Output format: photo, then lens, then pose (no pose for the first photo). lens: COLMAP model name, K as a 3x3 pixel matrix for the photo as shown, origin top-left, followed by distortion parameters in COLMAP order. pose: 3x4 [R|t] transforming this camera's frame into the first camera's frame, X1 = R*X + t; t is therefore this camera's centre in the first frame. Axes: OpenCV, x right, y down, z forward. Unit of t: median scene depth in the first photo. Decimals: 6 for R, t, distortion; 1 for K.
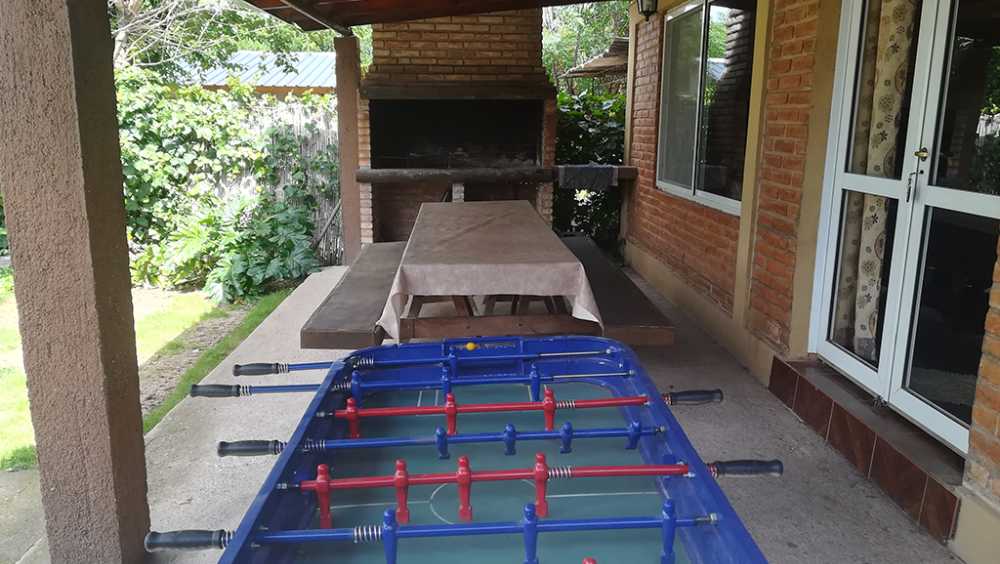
lens RADIAL K [[802.5, 0, 500.0], [0, 802.5, 282.0], [0, 0, 1]] dist [0.074773, -0.099906]
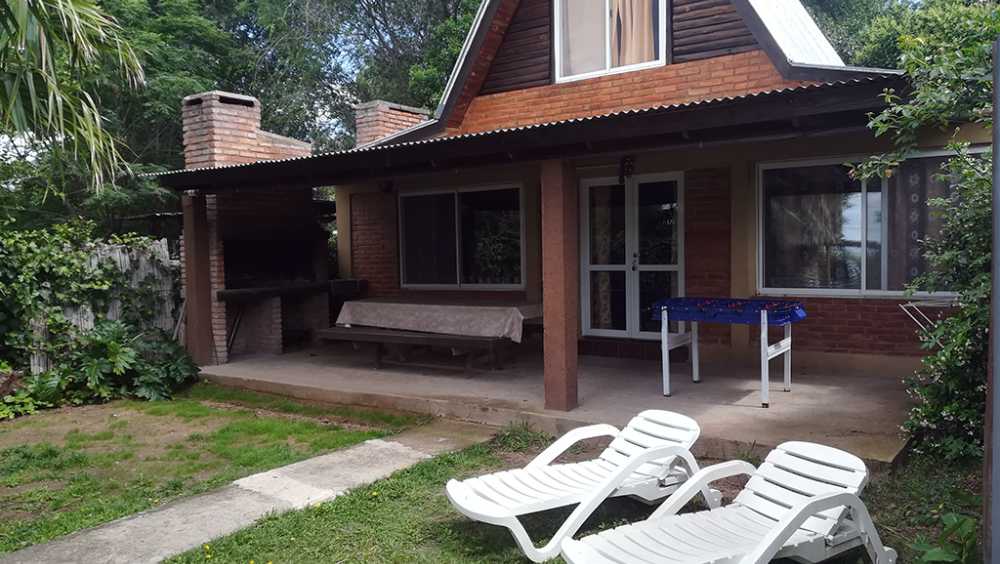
lens RADIAL K [[802.5, 0, 500.0], [0, 802.5, 282.0], [0, 0, 1]] dist [0.074773, -0.099906]
pose [[0.631166, -0.056115, 0.773616, -1.858605], [0.183749, 0.979806, -0.078843, 0.078789], [-0.753569, 0.191915, 0.628731, -0.444691]]
